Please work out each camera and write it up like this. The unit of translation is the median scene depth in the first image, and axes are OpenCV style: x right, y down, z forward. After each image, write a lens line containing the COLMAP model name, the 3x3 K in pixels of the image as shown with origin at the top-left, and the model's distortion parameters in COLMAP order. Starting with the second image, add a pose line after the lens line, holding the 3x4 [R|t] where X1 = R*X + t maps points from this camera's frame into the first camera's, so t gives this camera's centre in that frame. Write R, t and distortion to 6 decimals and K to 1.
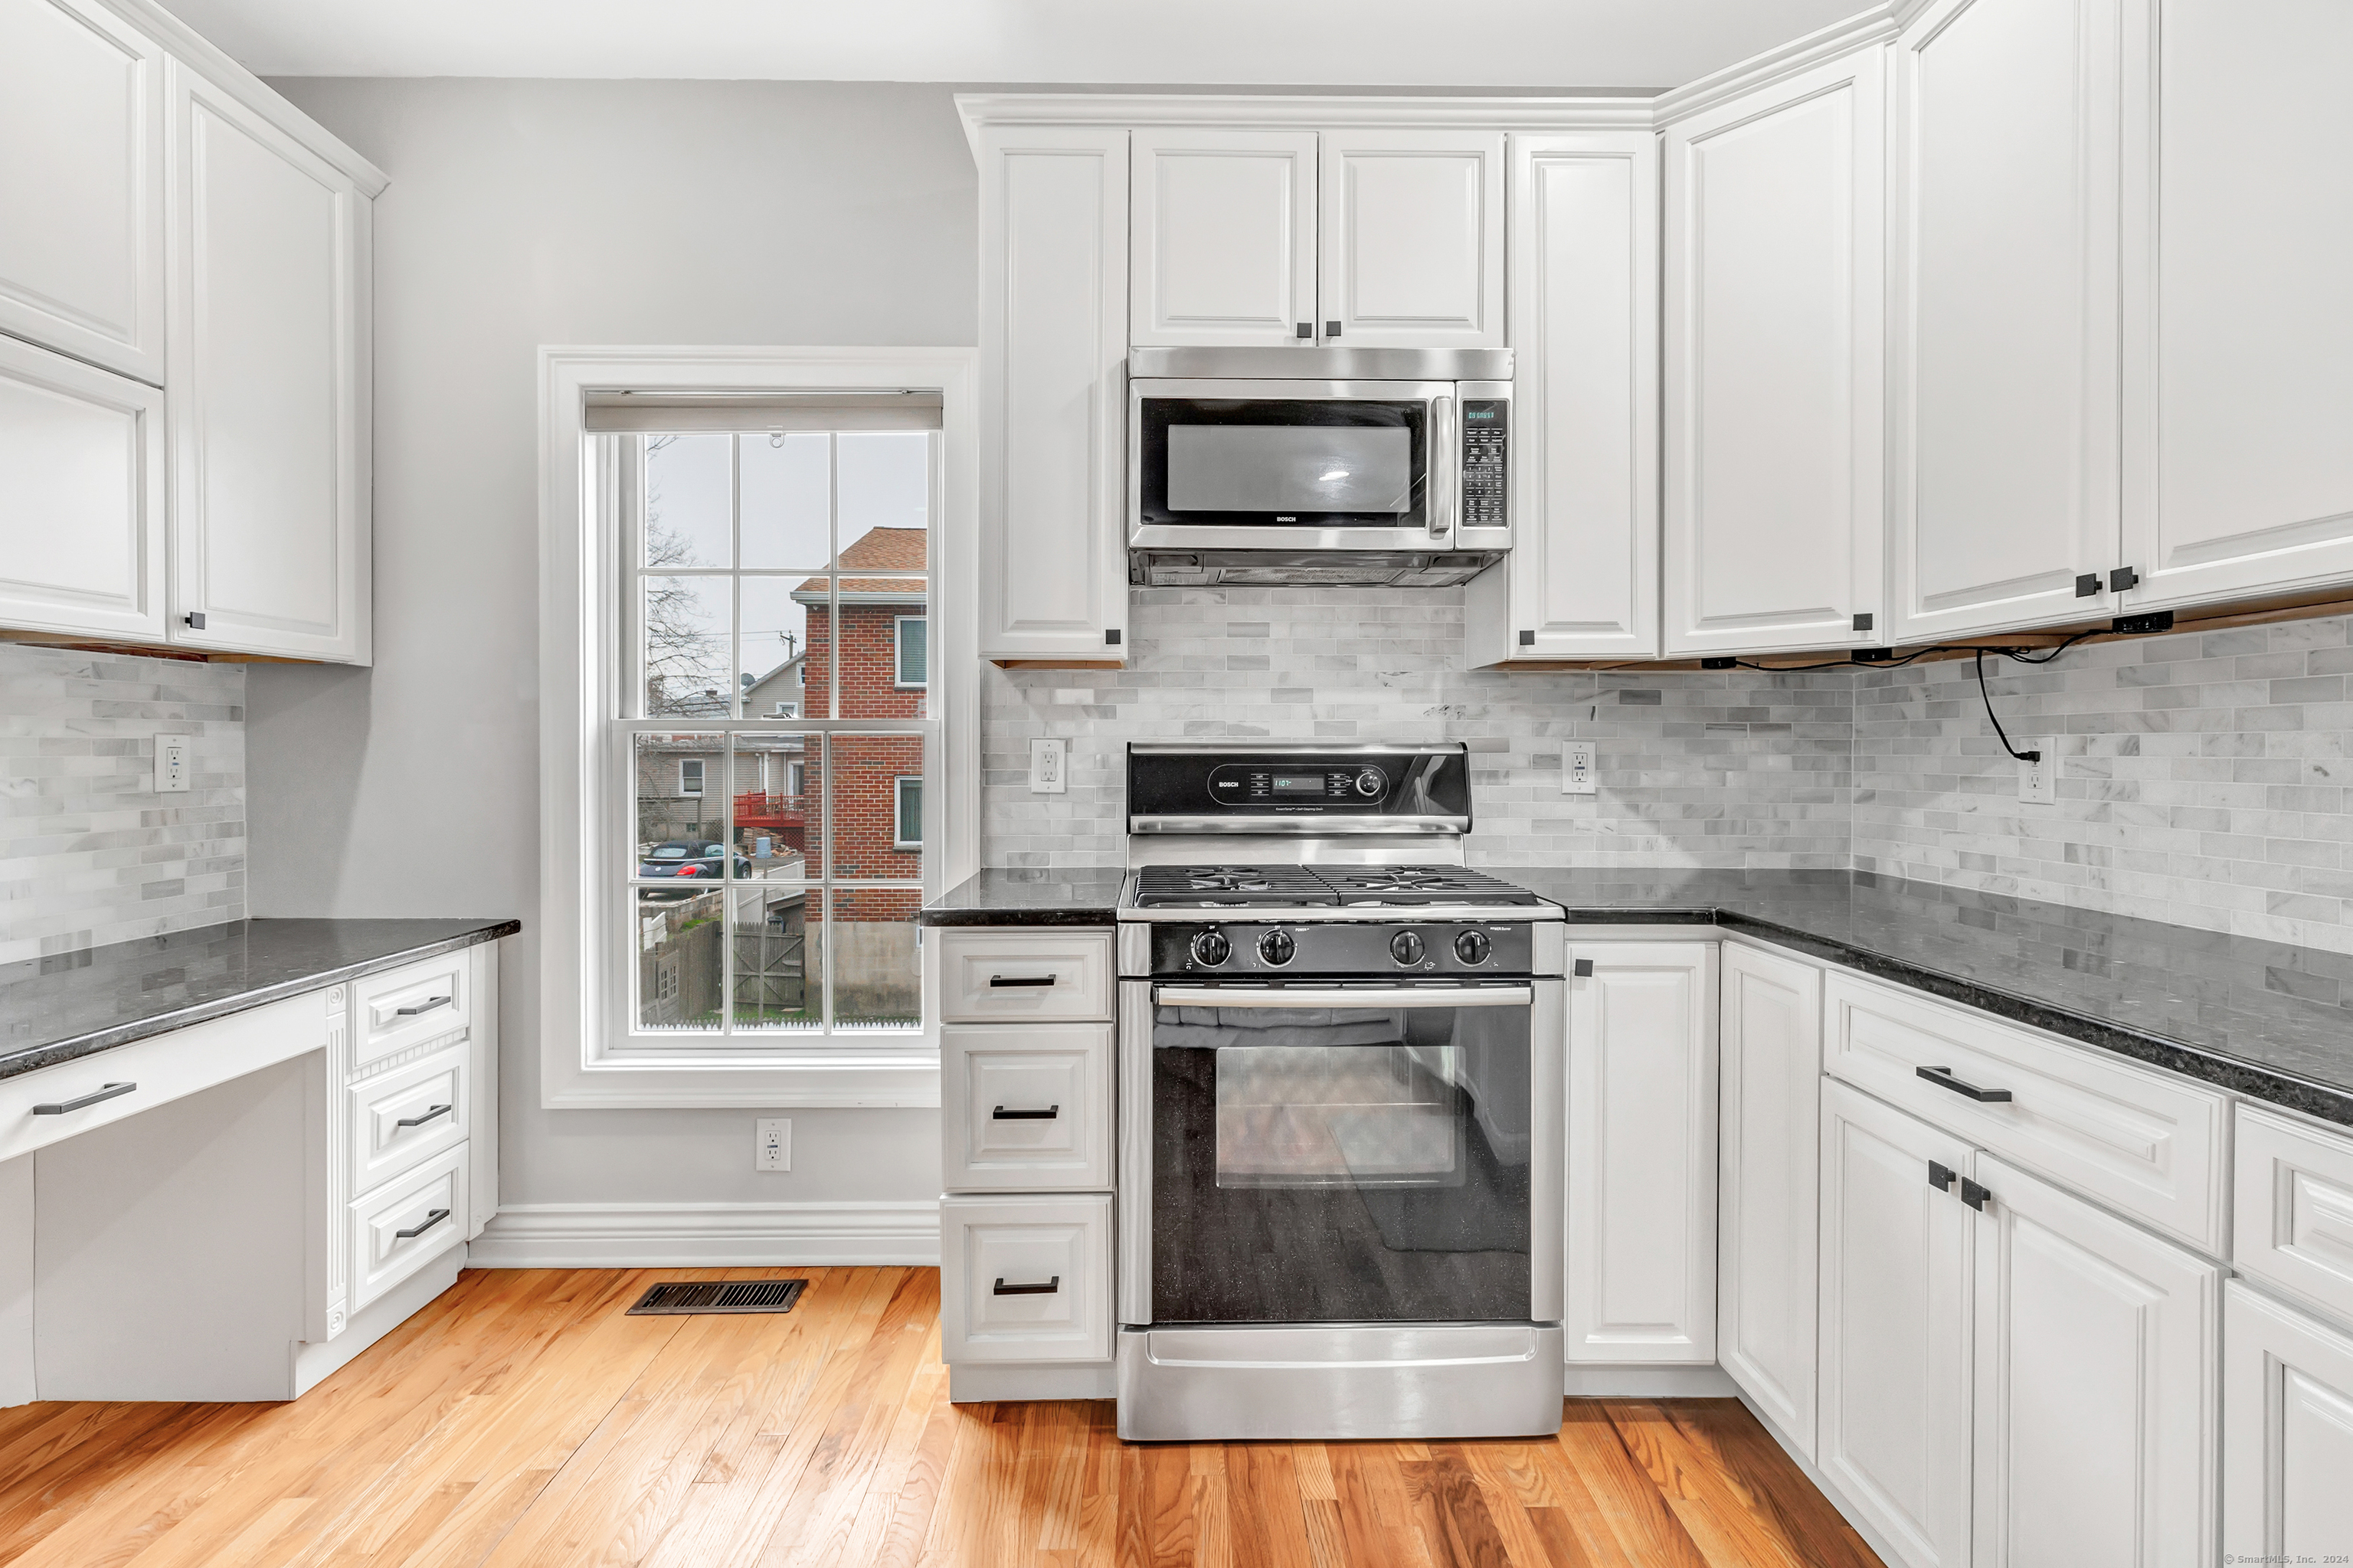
lens RADIAL K [[1057.9, 0, 1181.1], [0, 1057.9, 758.5], [0, 0, 1]] dist [-0.001735, -0.000088]
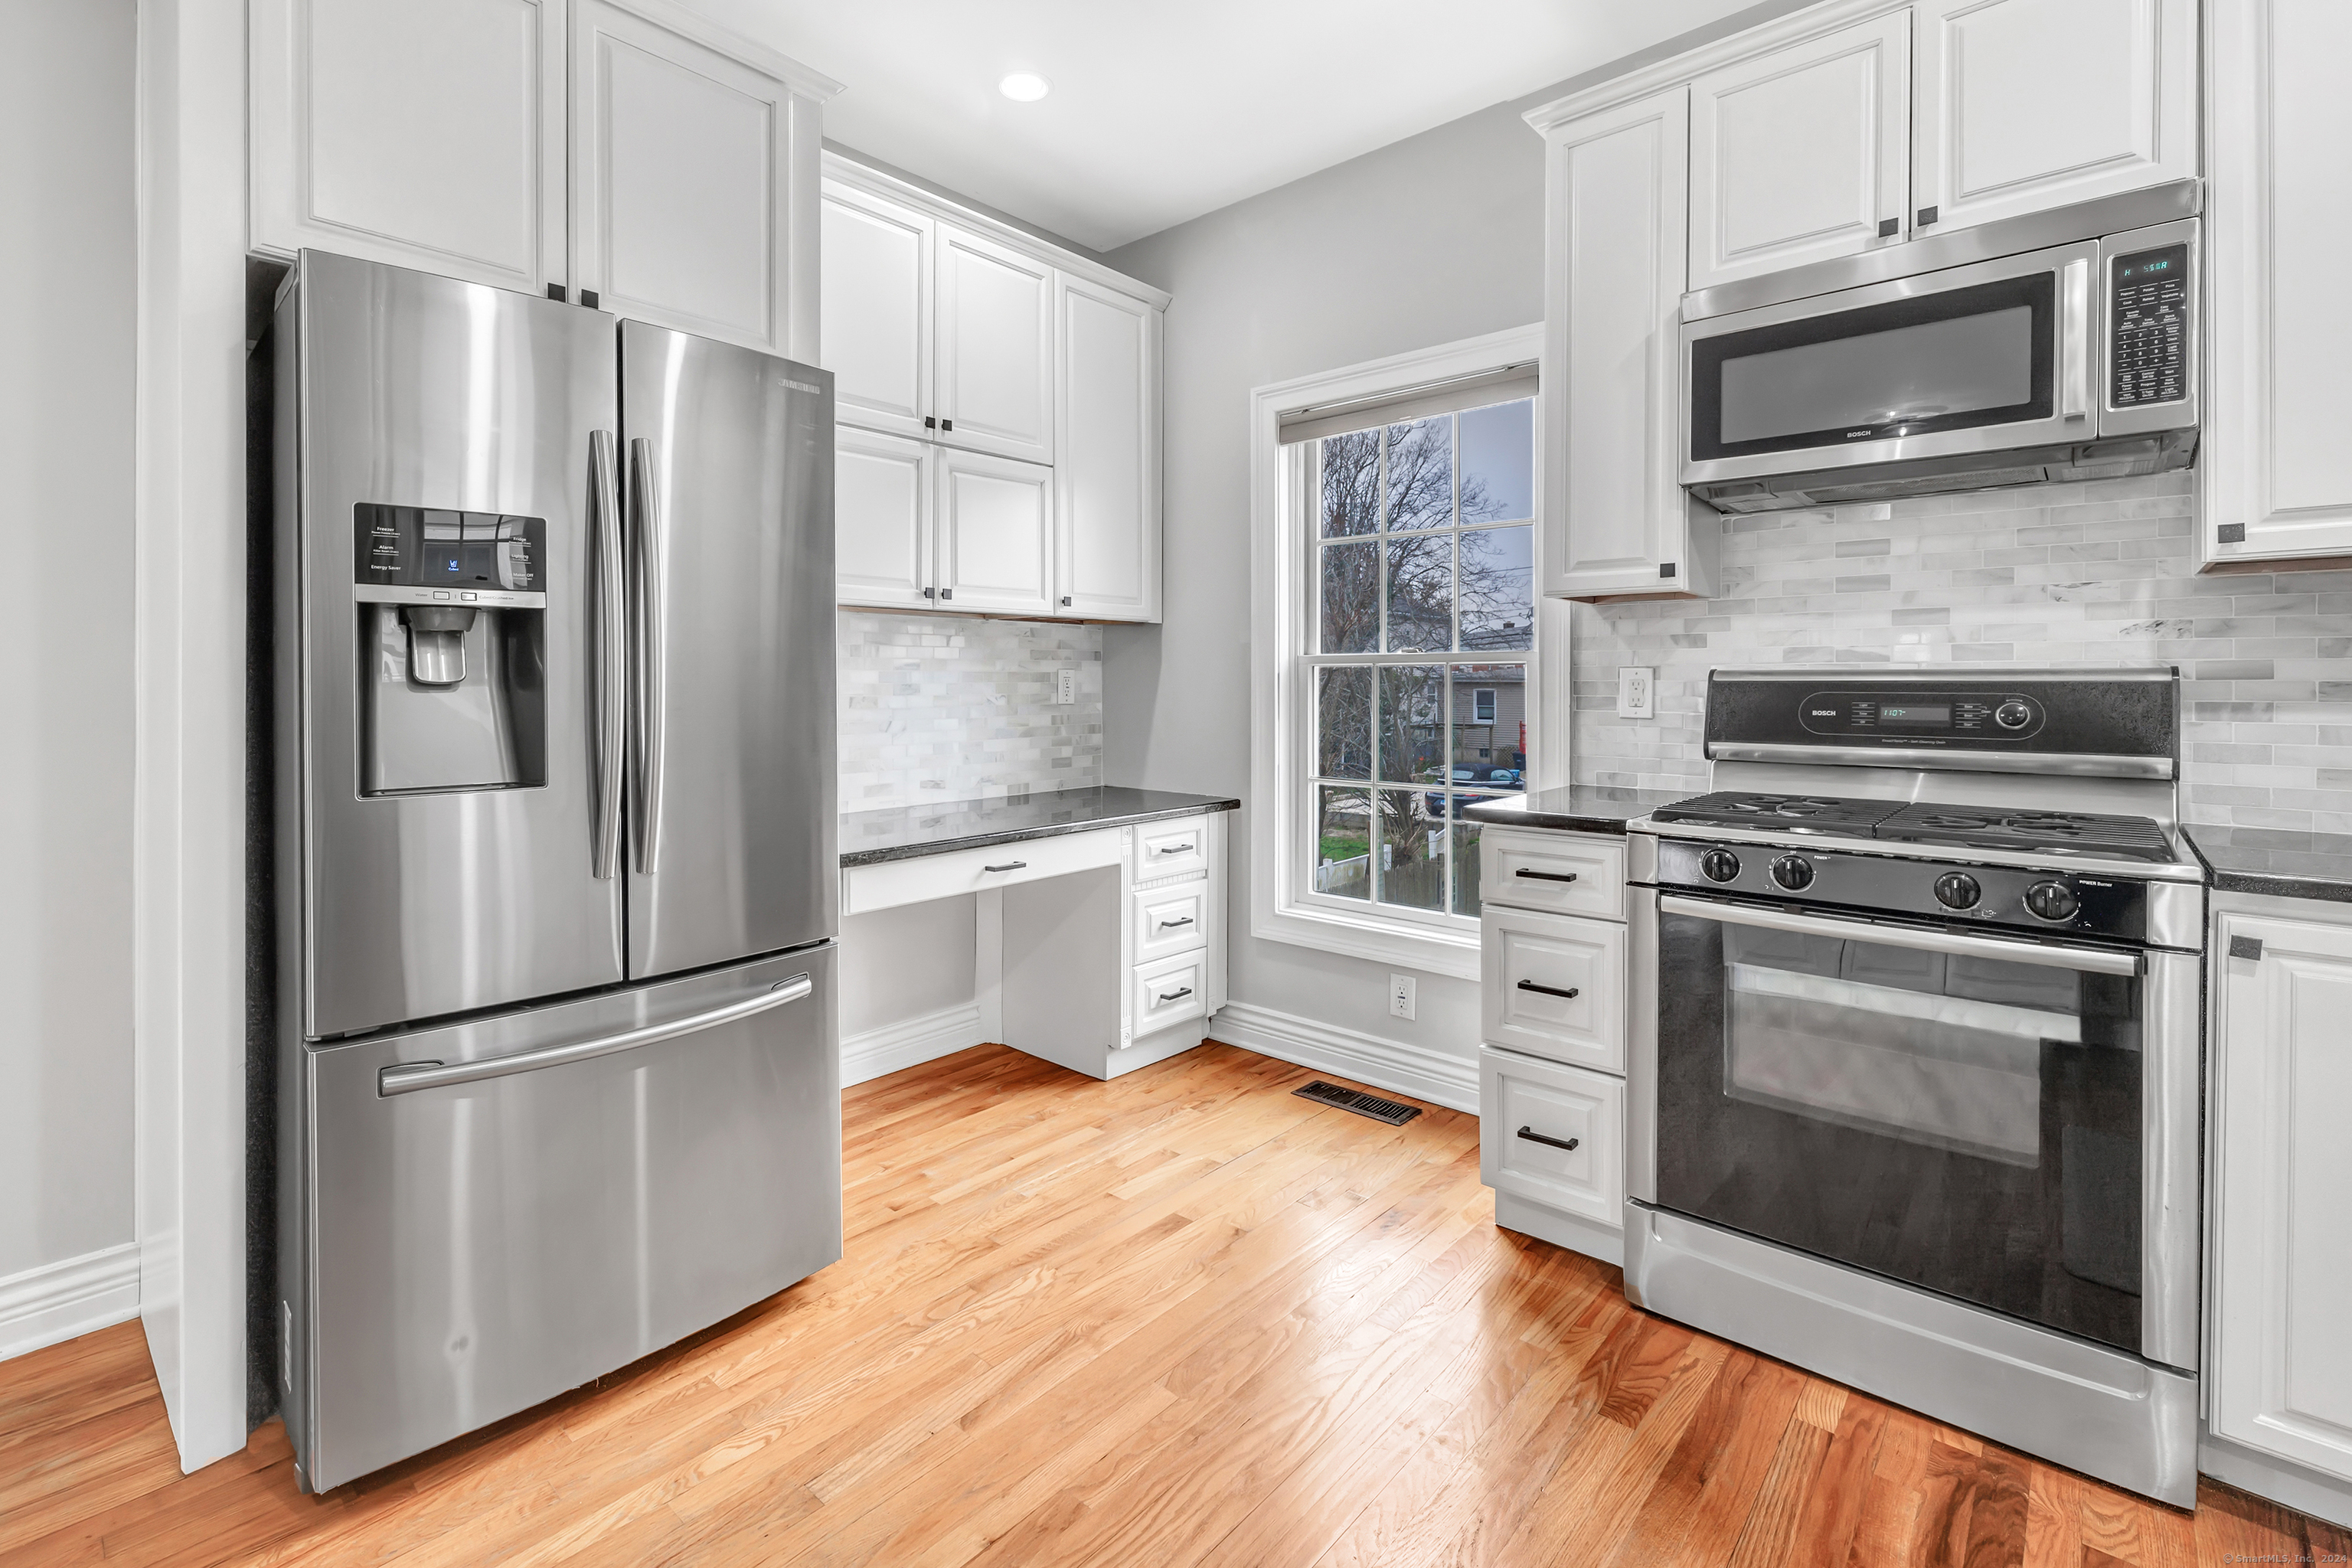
lens RADIAL K [[1044.0, 0, 1155.4], [0, 1044.0, 689.2], [0, 0, 1]] dist [0.000909, -0.000239]
pose [[0.739042, 0.004753, -0.673642, 0.263688], [-0.004897, 0.999987, 0.001683, 0.004925], [0.673641, 0.002055, 0.739056, -0.119288]]
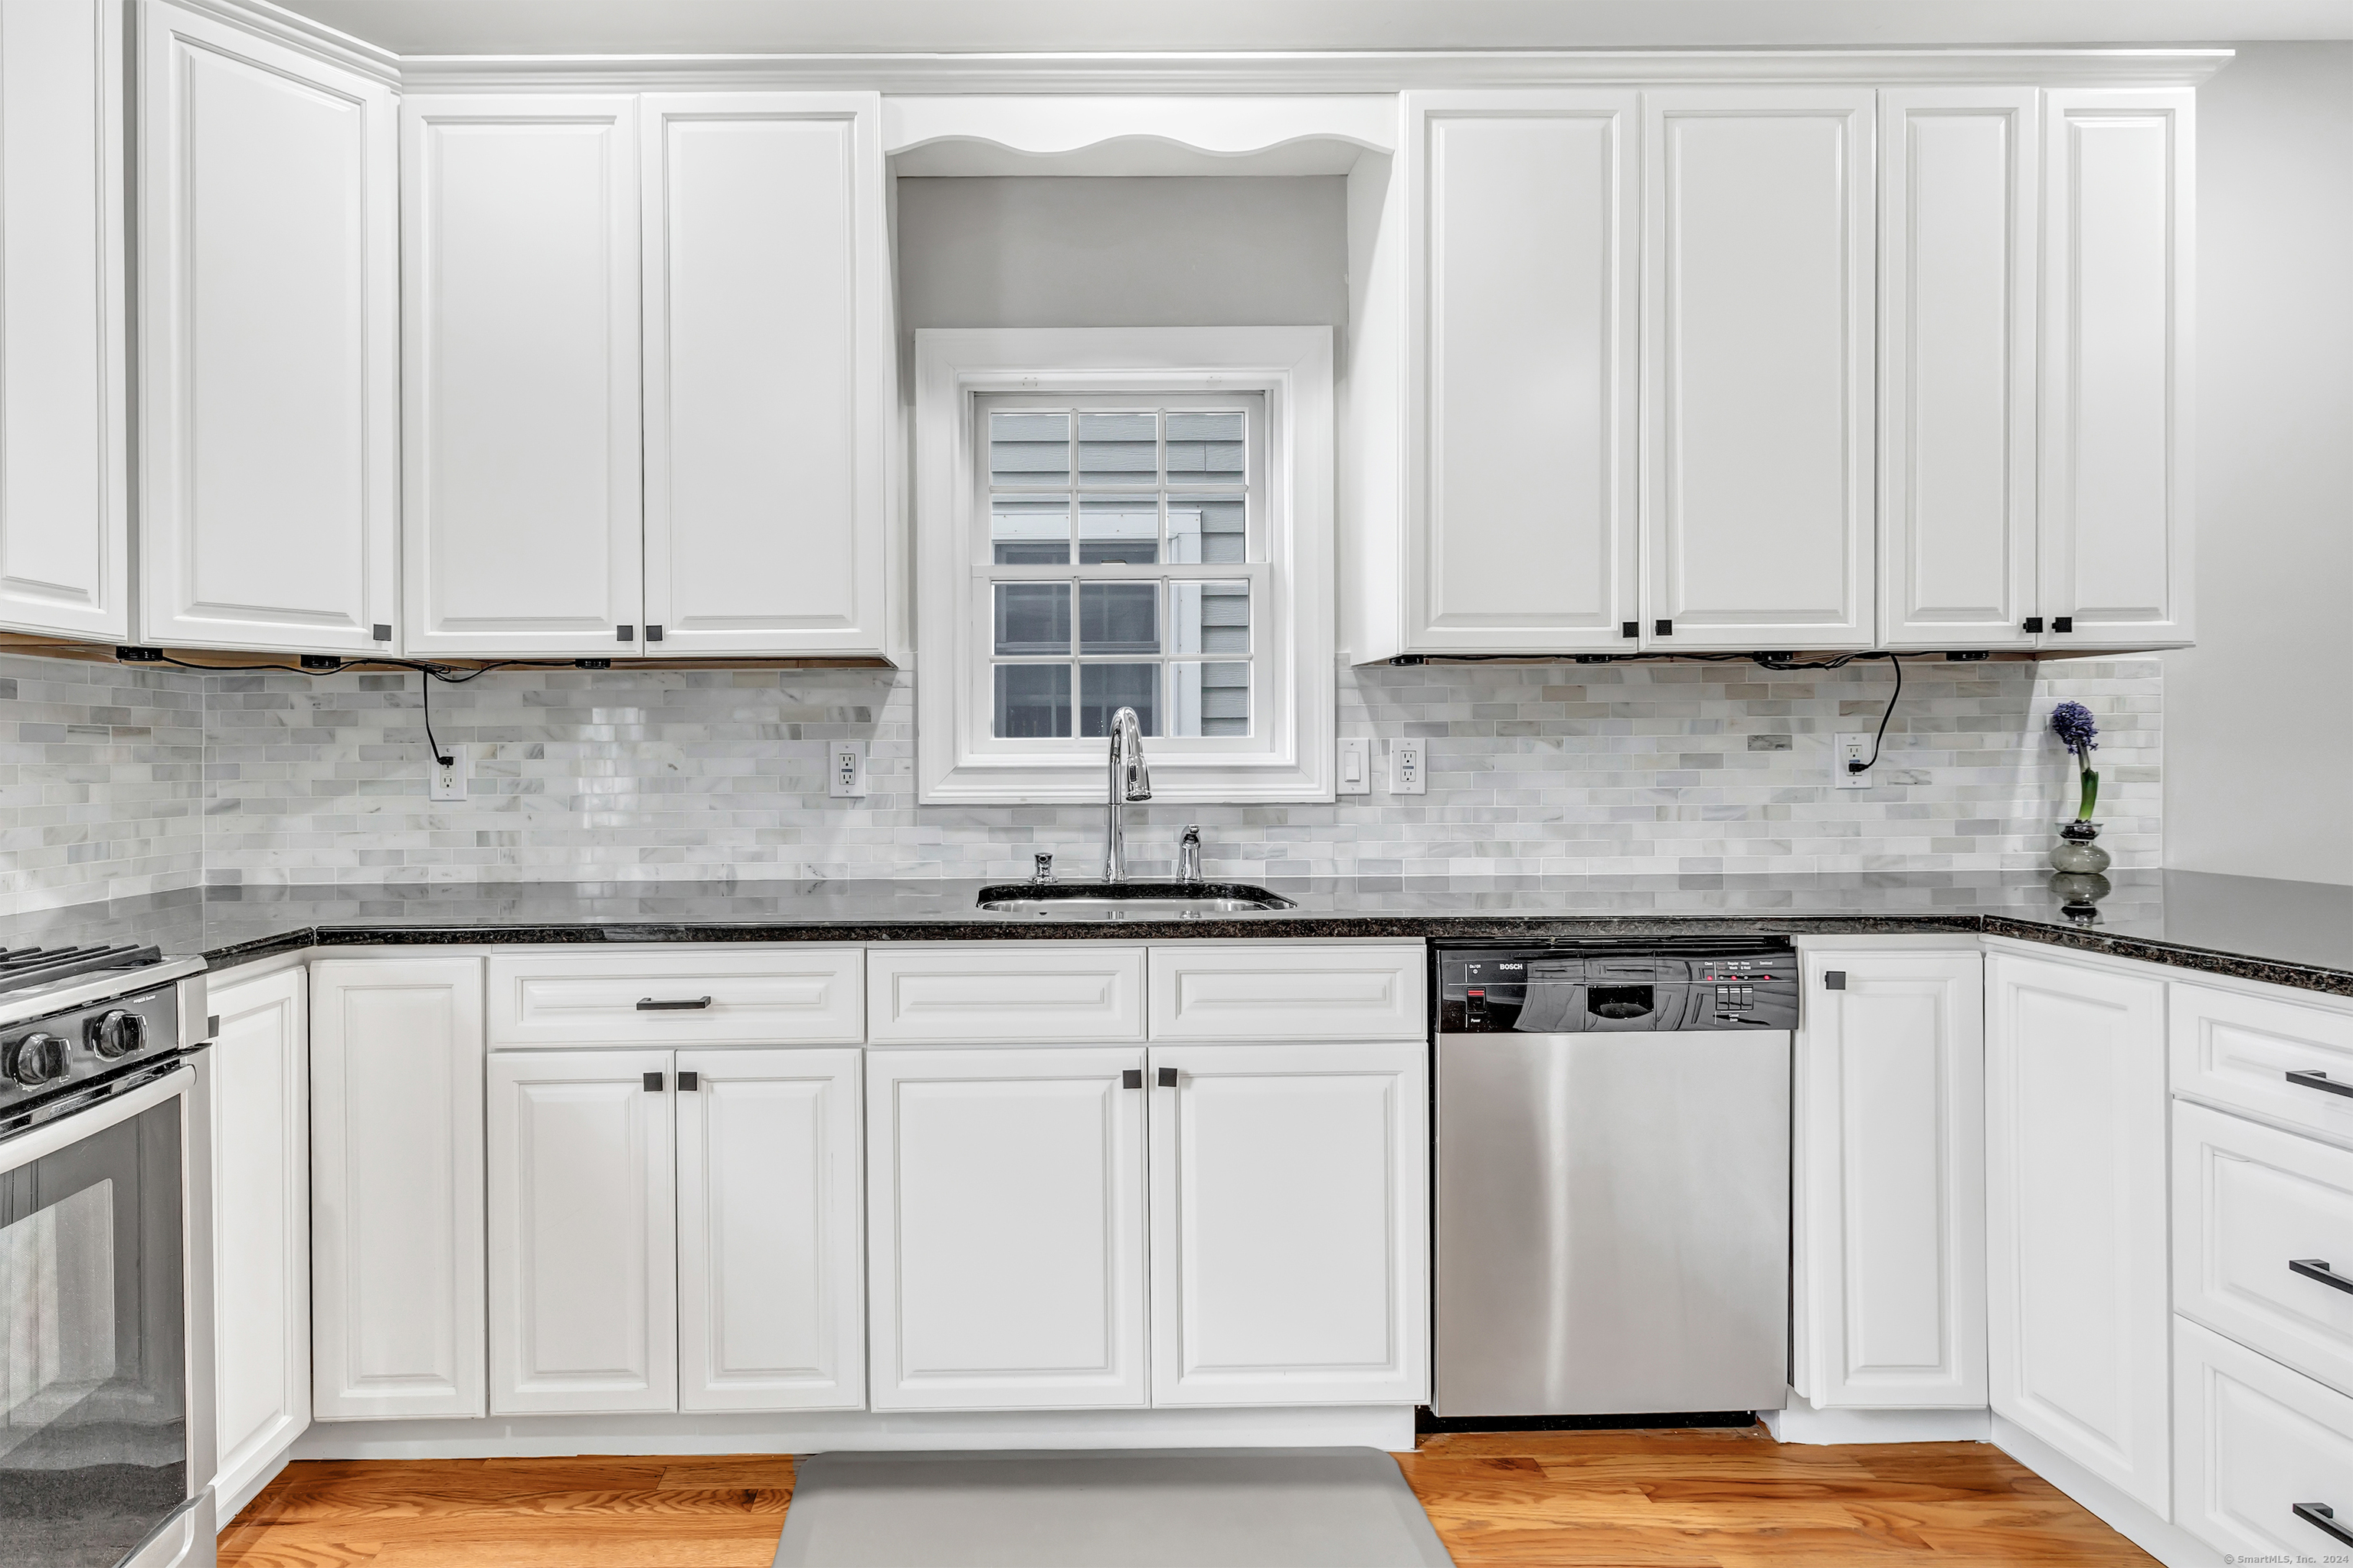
lens RADIAL K [[1092.2, 0, 989.2], [0, 1092.2, 766.0], [0, 0, 1]] dist [-0.002877, -0.000295]
pose [[0.031345, -0.010851, 0.999450, -0.366714], [0.015824, 0.999821, 0.010359, 0.000591], [-0.999383, 0.015490, 0.031511, 0.329498]]
